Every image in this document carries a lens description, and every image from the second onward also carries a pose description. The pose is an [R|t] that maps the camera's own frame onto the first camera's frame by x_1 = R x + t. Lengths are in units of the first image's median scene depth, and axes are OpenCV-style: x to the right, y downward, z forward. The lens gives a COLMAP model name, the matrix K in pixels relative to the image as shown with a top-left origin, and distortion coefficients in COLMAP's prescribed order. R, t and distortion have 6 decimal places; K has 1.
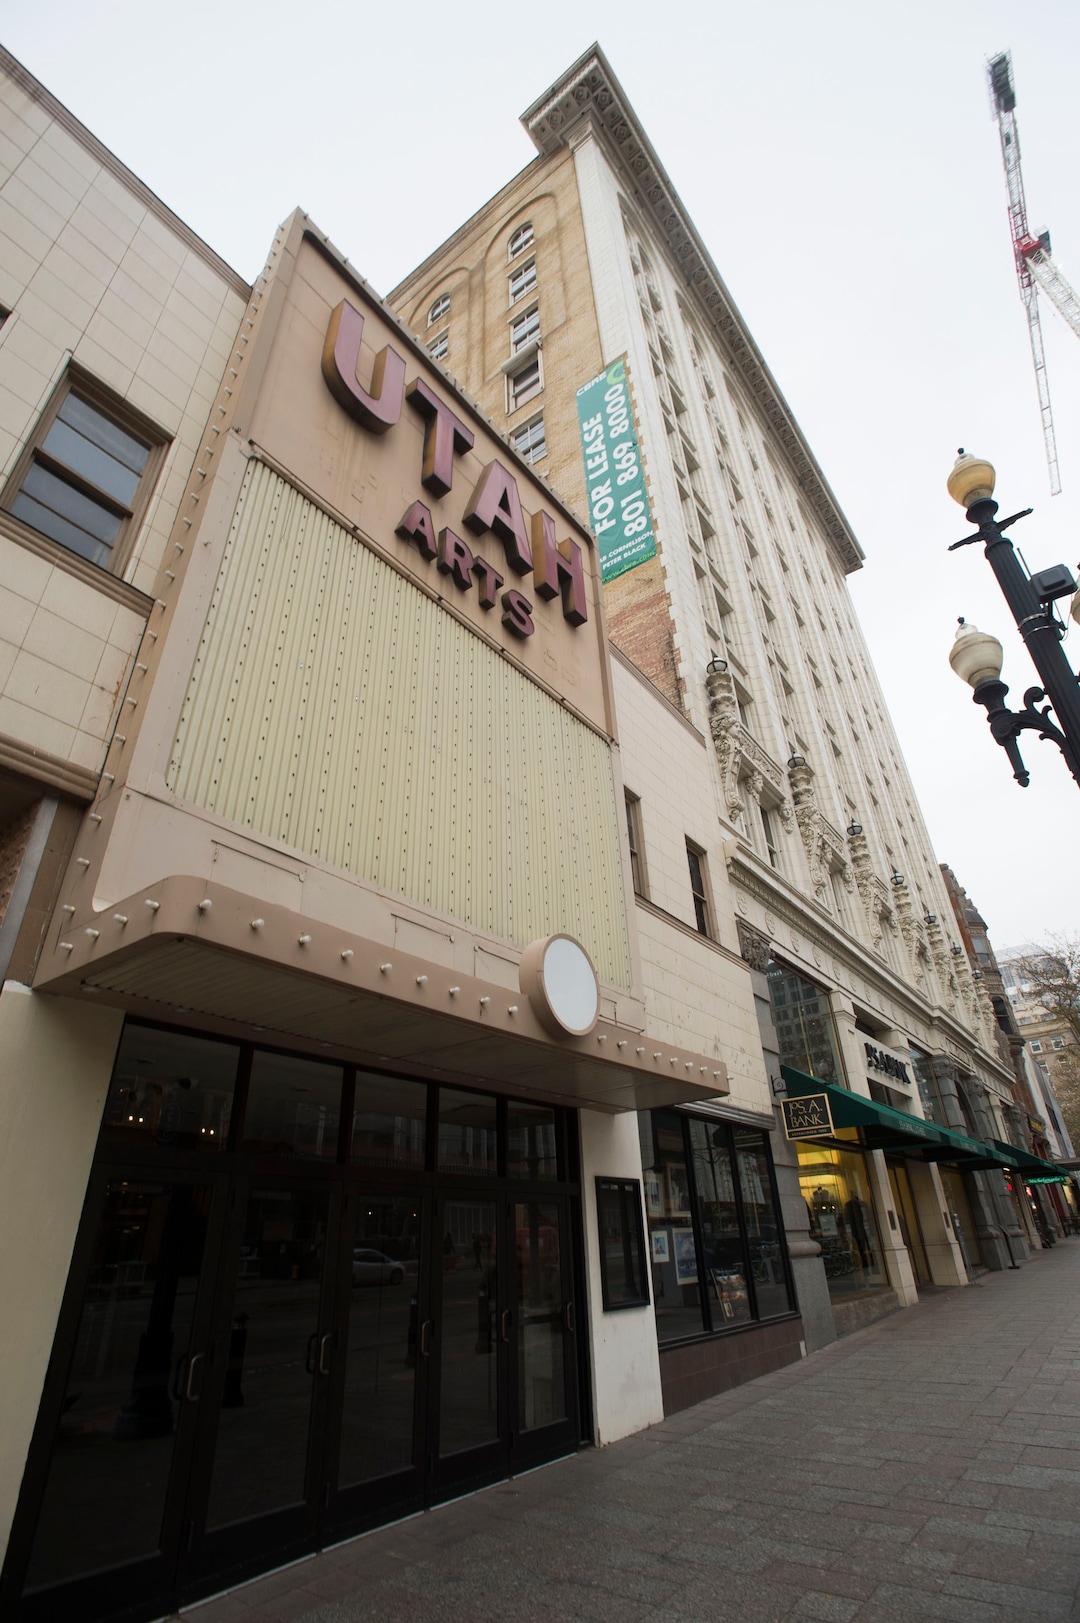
lens RADIAL K [[778.6, 0, 544.4], [0, 778.6, 867.4], [0, 0, 1]] dist [-0.064328, 0.019900]
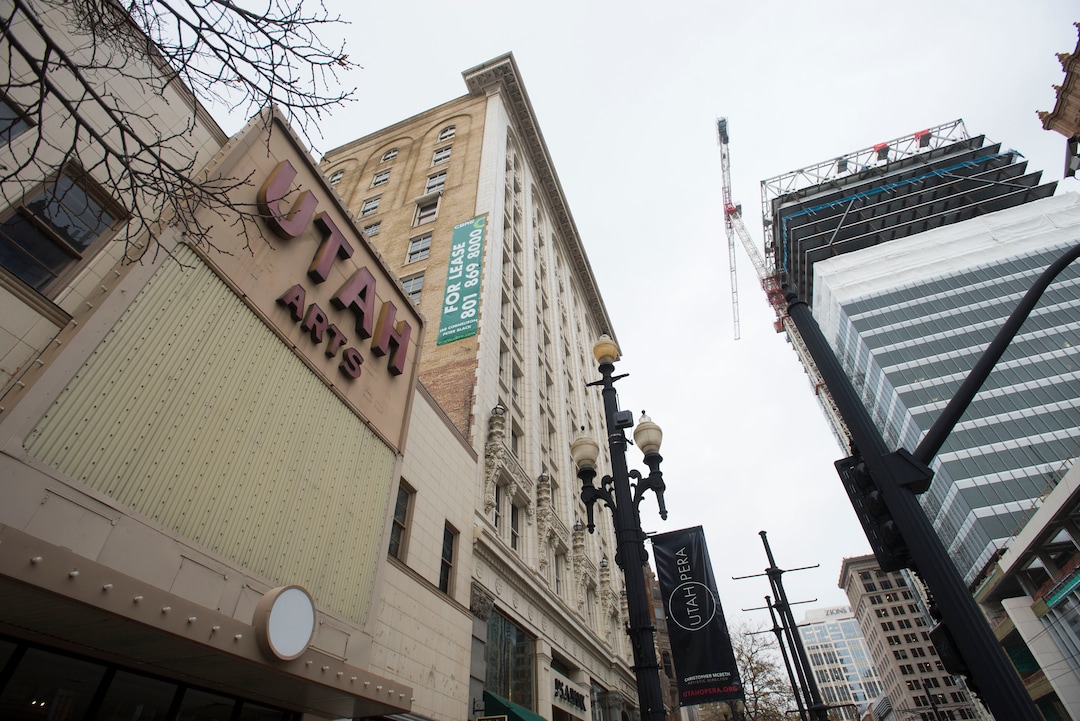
lens RADIAL K [[537.9, 0, 536.9], [0, 537.9, 387.8], [0, 0, 1]] dist [-0.073694, 0.035991]
pose [[0.960435, 0.195697, 0.198161, 0.079720], [-0.140593, 0.954884, -0.261591, -0.032876], [-0.240413, 0.223381, 0.944618, -0.064968]]
